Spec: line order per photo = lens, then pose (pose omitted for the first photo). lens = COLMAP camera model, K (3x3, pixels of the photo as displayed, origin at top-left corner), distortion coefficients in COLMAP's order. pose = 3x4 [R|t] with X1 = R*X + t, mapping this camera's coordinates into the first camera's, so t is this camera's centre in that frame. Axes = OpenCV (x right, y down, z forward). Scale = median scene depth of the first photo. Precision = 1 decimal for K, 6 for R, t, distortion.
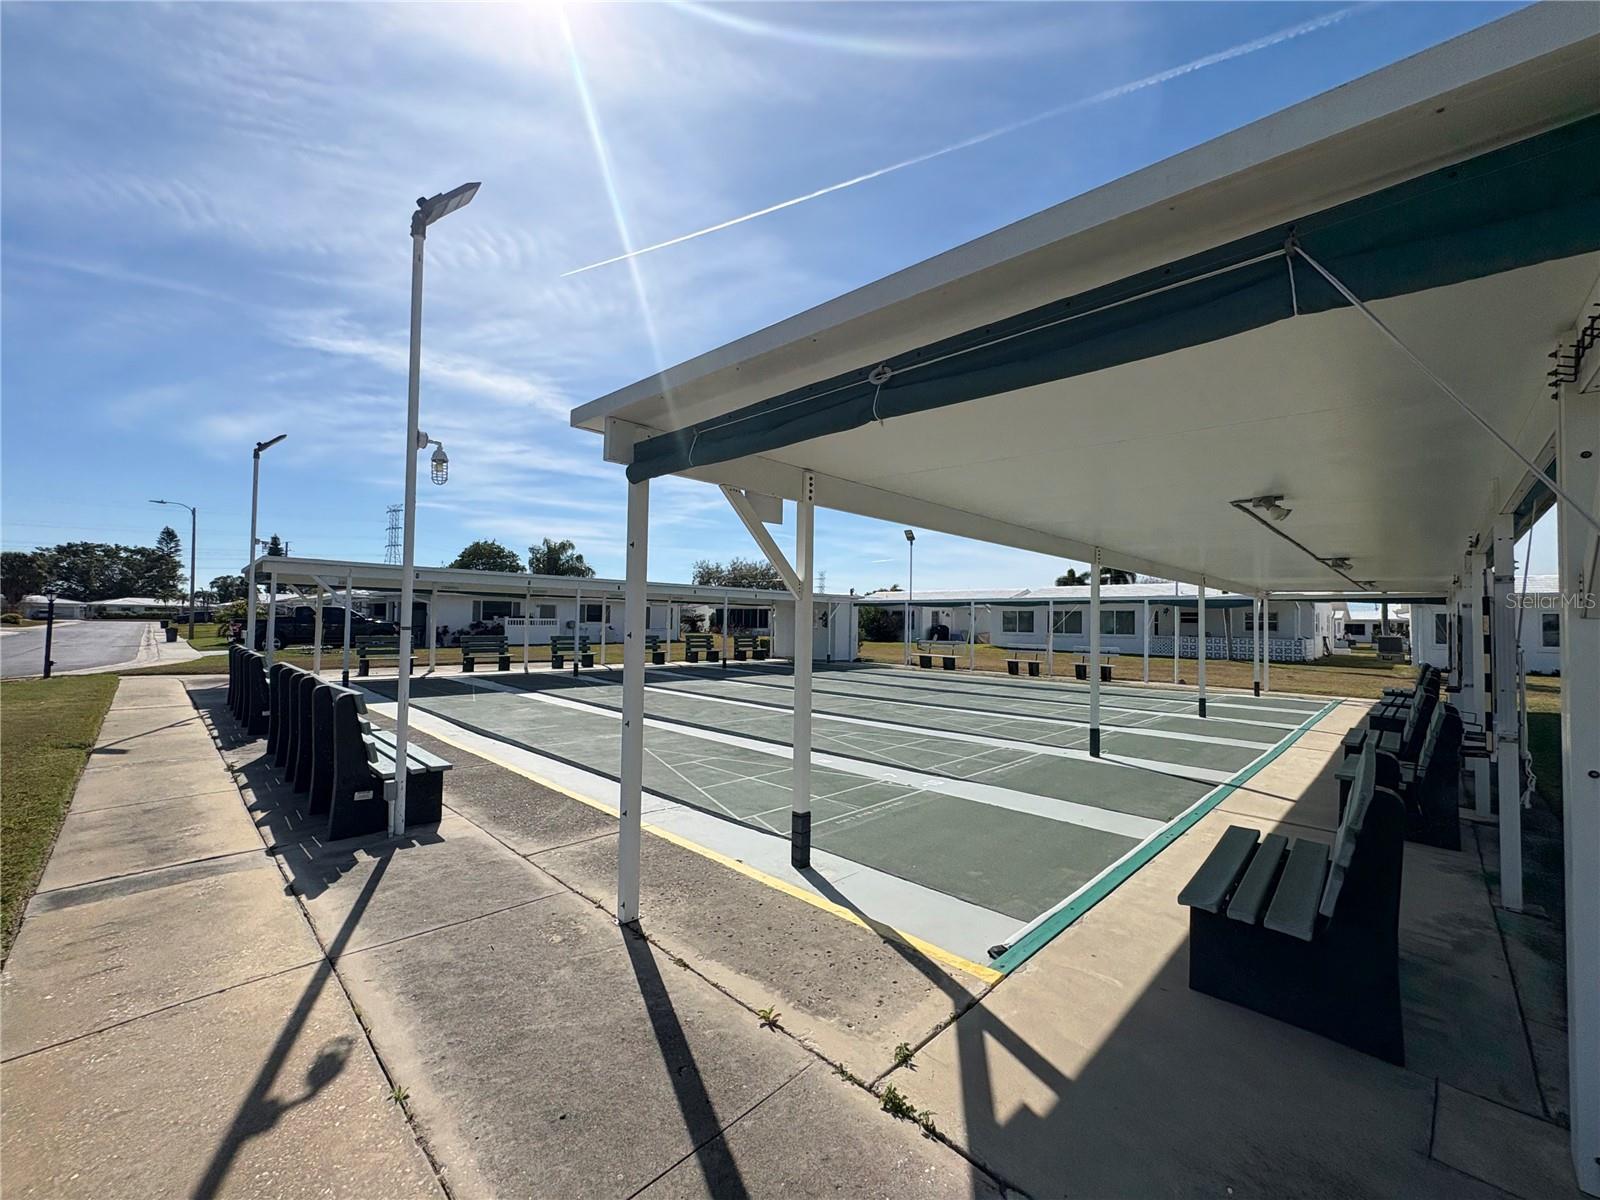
lens RADIAL K [[645.6, 0, 790.8], [0, 645.6, 594.2], [0, 0, 1]] dist [-0.002281, 0.001013]
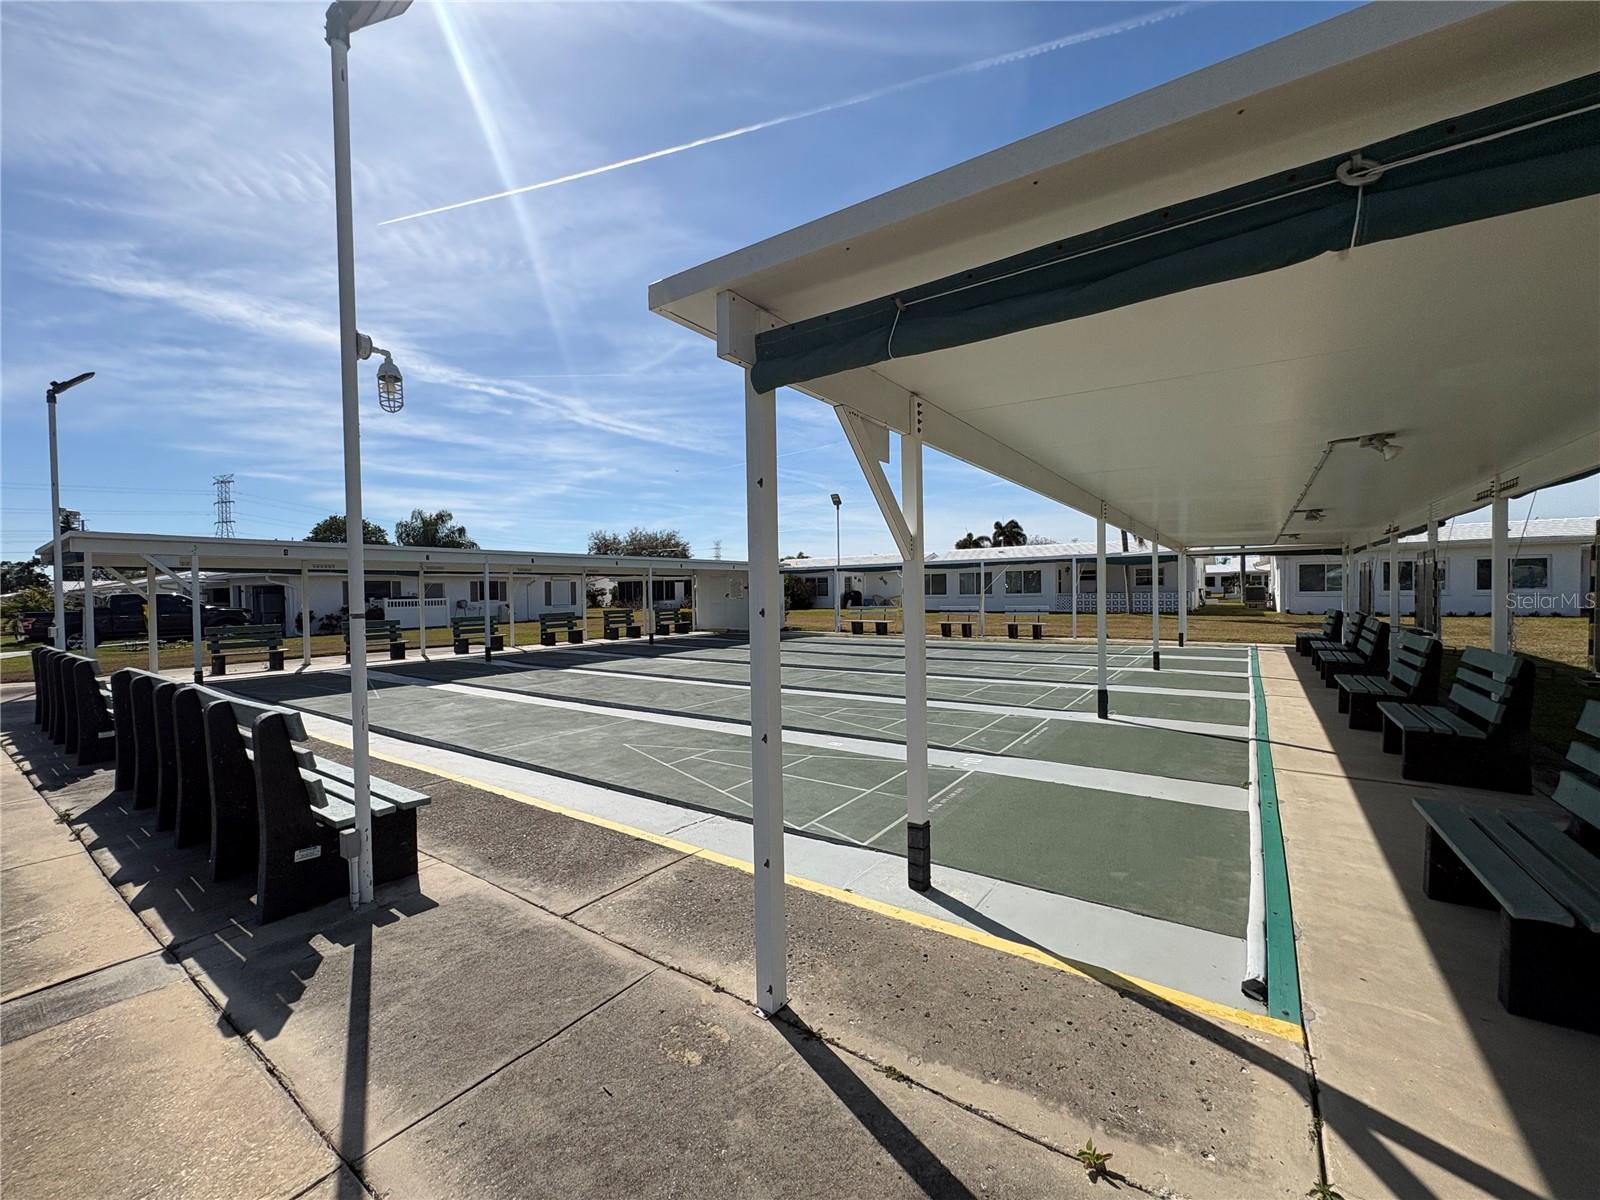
lens RADIAL K [[645.6, 0, 790.1], [0, 645.6, 597.4], [0, 0, 1]] dist [-0.002281, 0.001013]
pose [[0.985622, -0.036619, 0.164948, -0.100340], [0.027898, 0.998103, 0.054881, 0.002758], [-0.166645, -0.049490, 0.984774, 0.092912]]
